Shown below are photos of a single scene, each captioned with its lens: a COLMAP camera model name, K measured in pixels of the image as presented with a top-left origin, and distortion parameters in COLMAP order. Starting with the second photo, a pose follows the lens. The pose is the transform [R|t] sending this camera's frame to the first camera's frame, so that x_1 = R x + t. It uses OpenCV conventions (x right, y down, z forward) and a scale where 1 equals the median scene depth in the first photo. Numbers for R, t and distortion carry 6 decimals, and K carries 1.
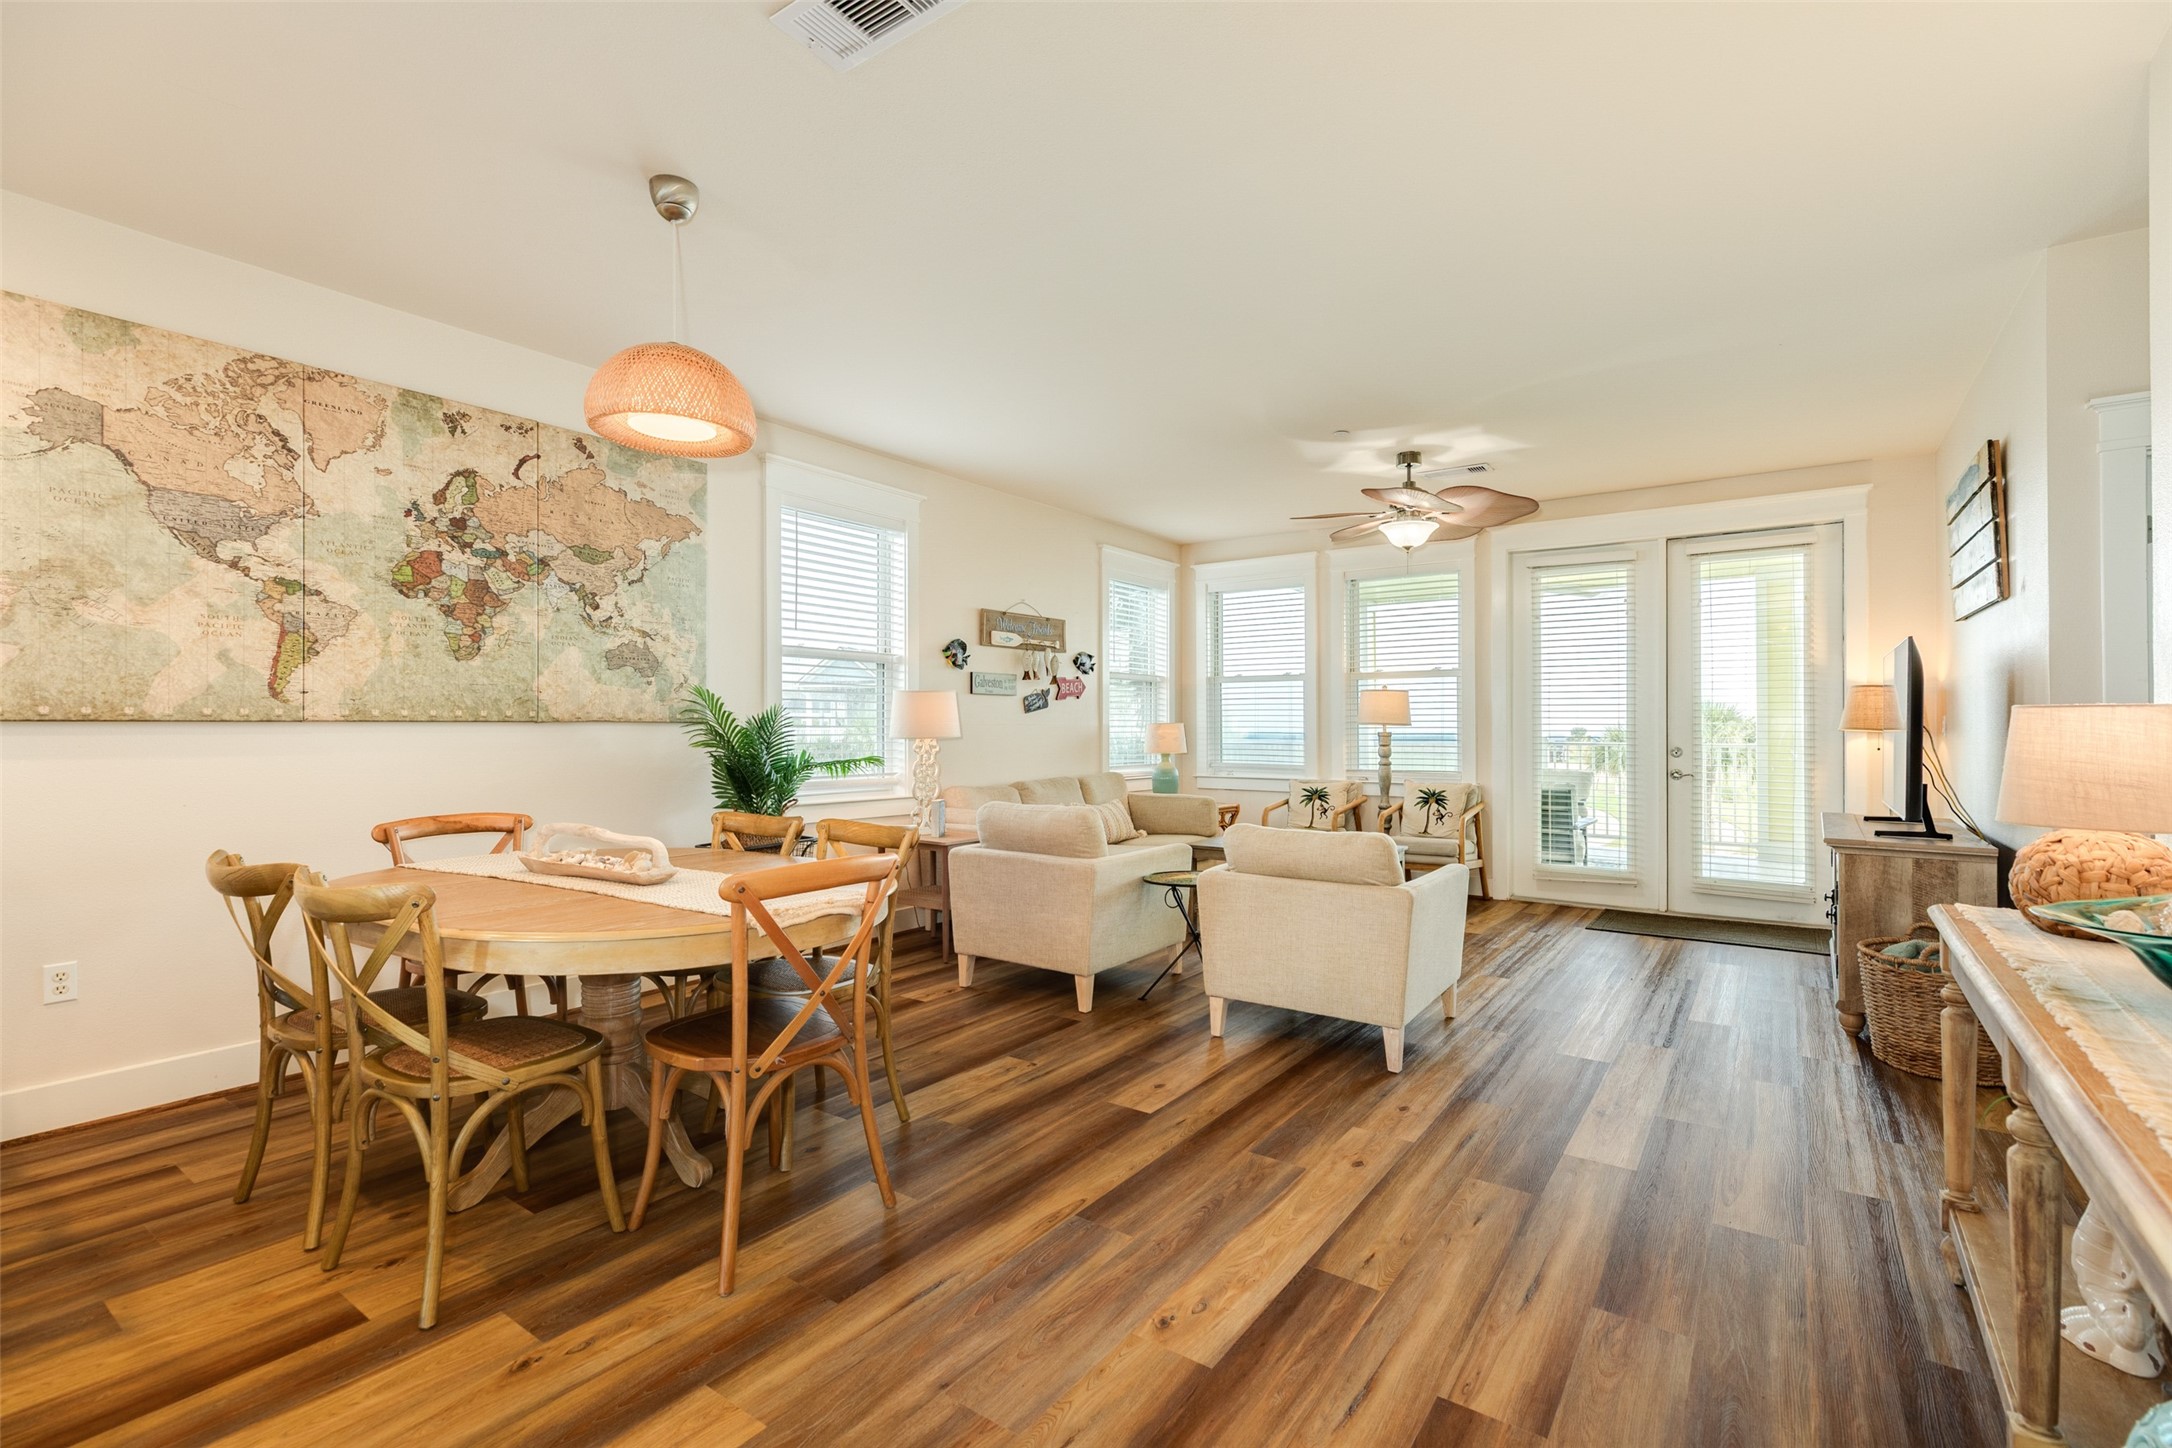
lens RADIAL K [[966.3, 0, 1079.0], [0, 966.3, 728.3], [0, 0, 1]] dist [0.002792, 0.001291]
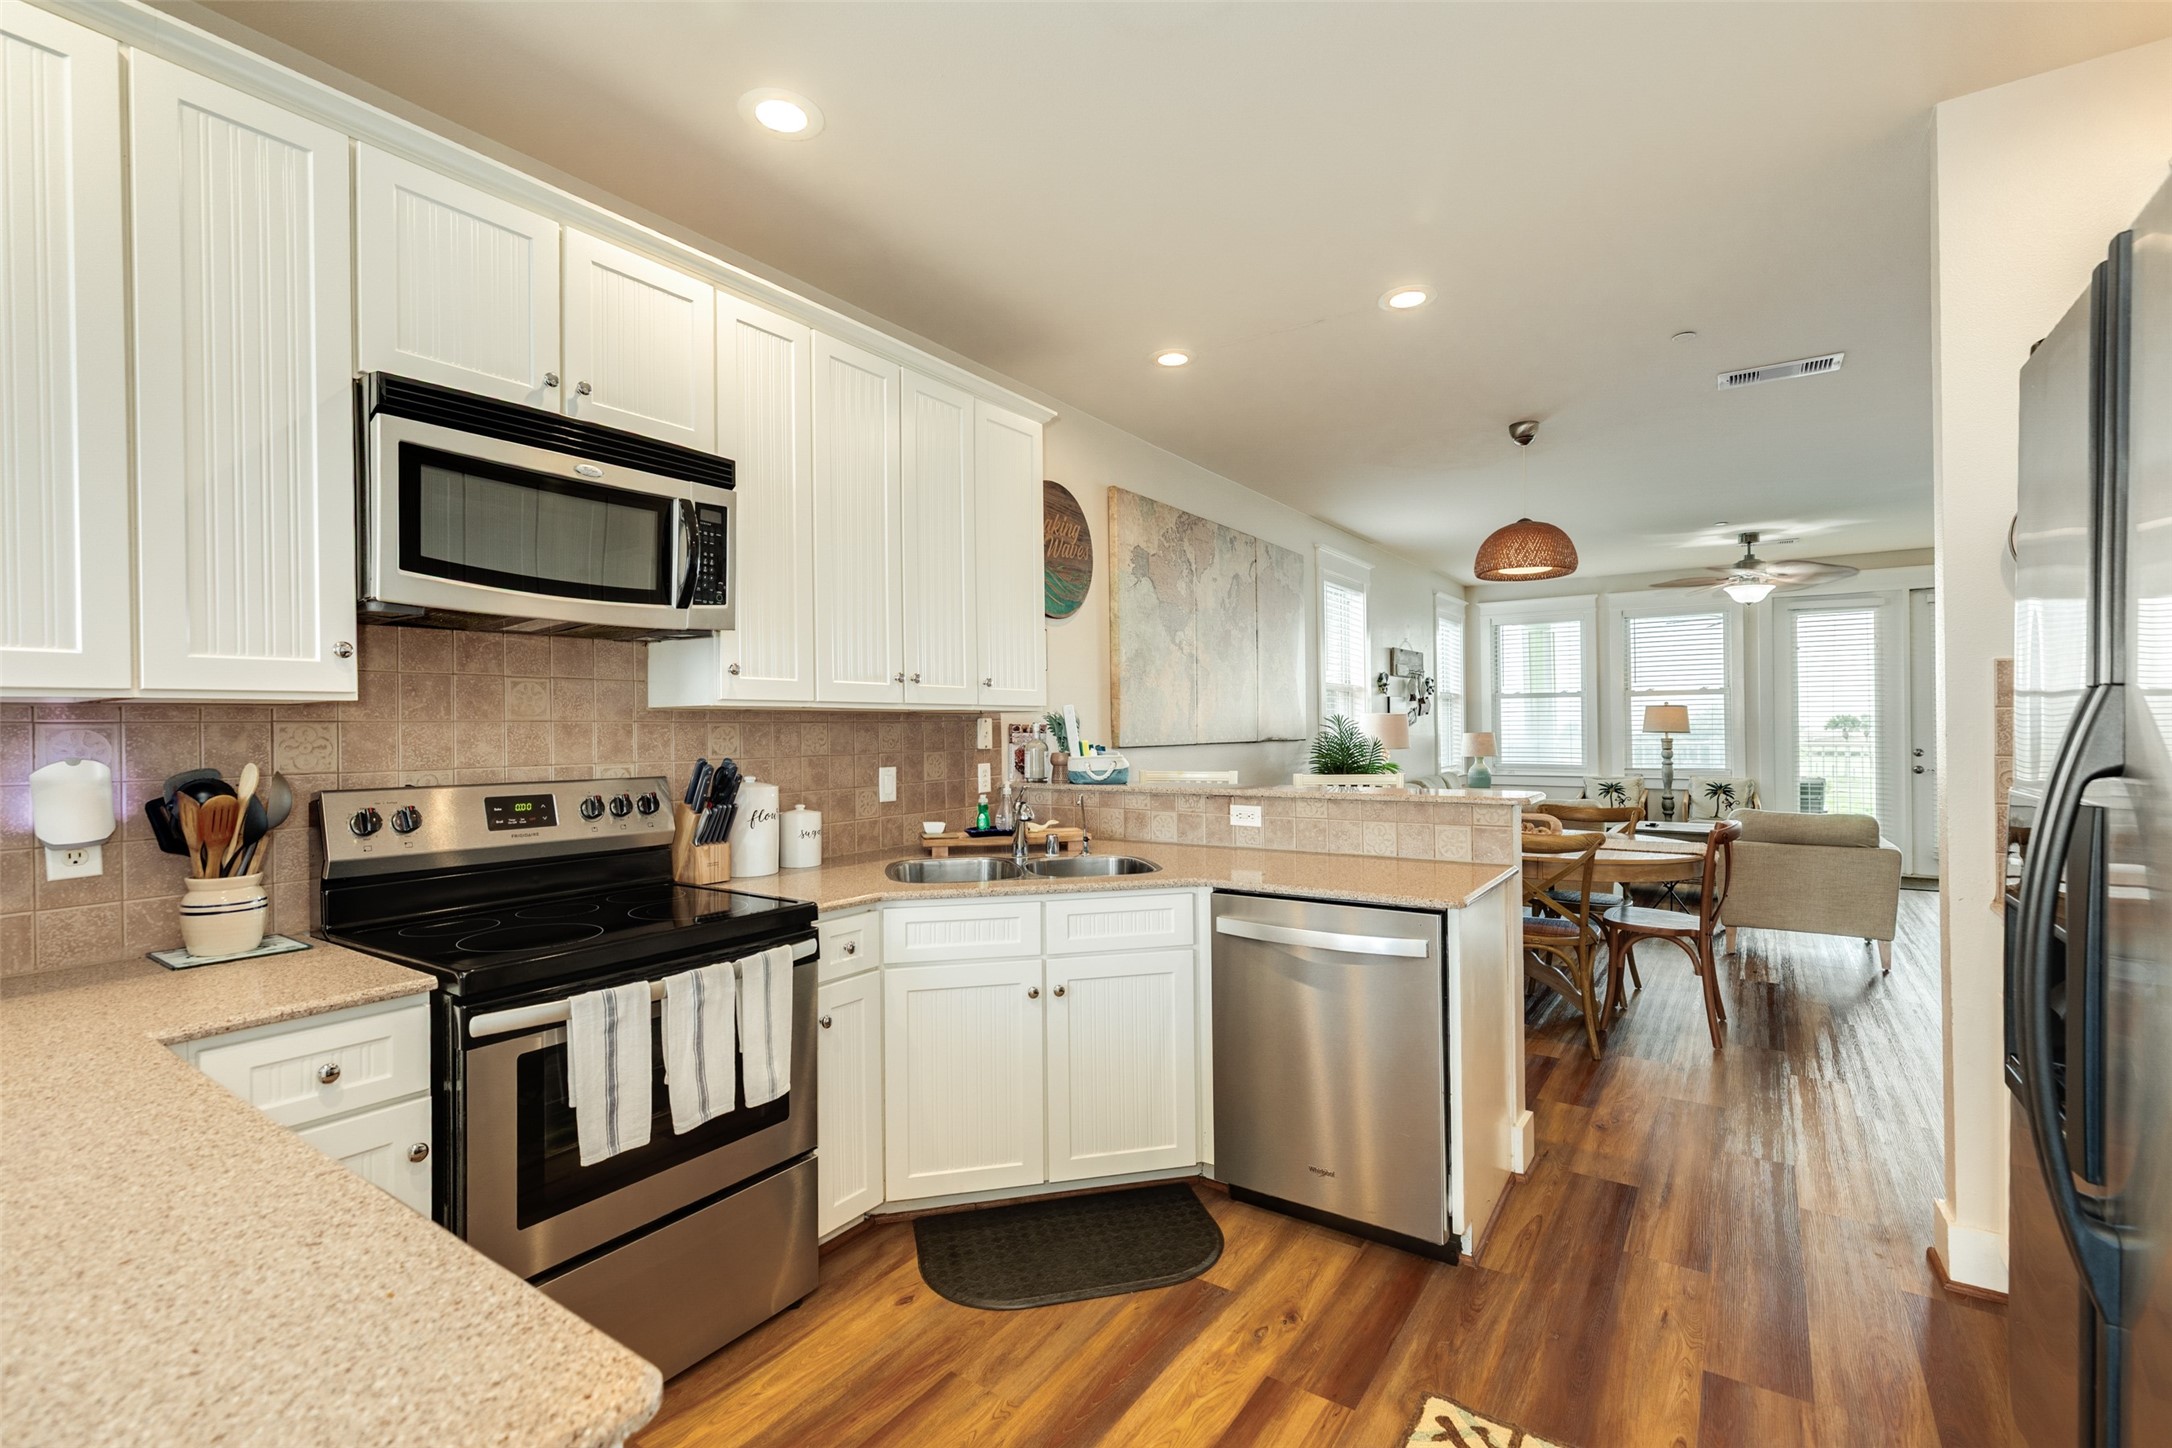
lens RADIAL K [[966.3, 0, 1076.3], [0, 966.3, 724.6], [0, 0, 1]] dist [0.002792, 0.001291]
pose [[0.999843, -0.007790, 0.015885, -0.668589], [0.007830, 0.999966, -0.002508, -0.023927], [-0.015865, 0.002632, 0.999871, -0.359114]]
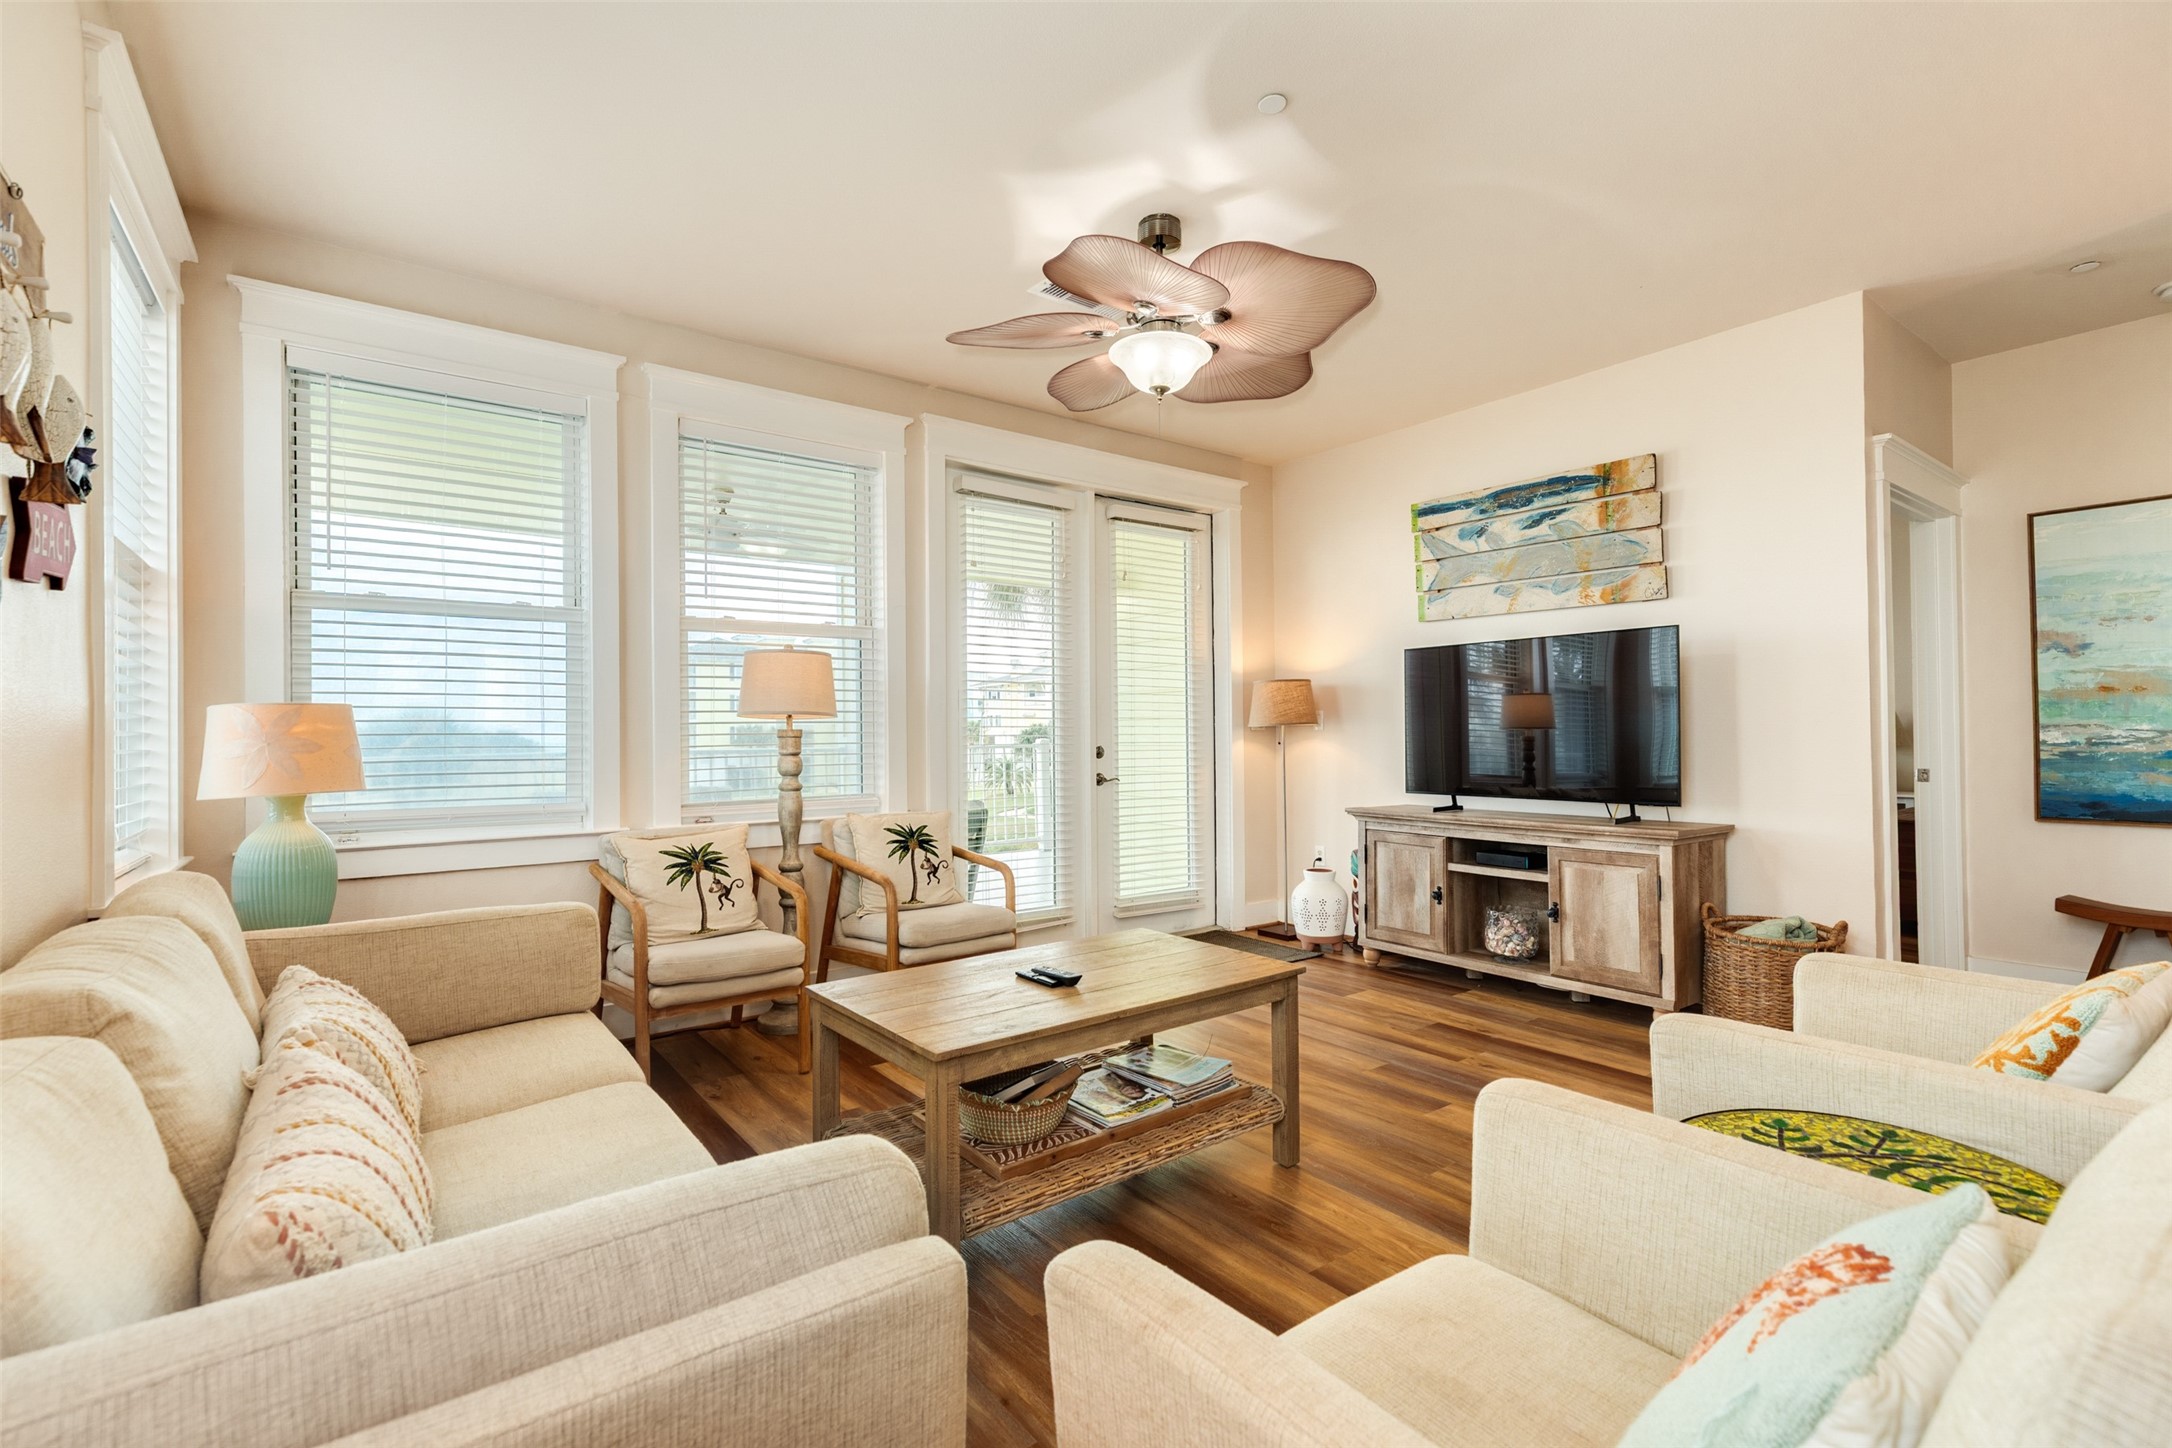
lens RADIAL K [[966.3, 0, 1077.6], [0, 966.3, 730.9], [0, 0, 1]] dist [0.002792, 0.001291]
pose [[0.299914, -0.000368, 0.953966, -0.219710], [0.005527, 0.999984, -0.001351, 0.008903], [-0.953950, 0.005678, 0.299911, 0.950402]]
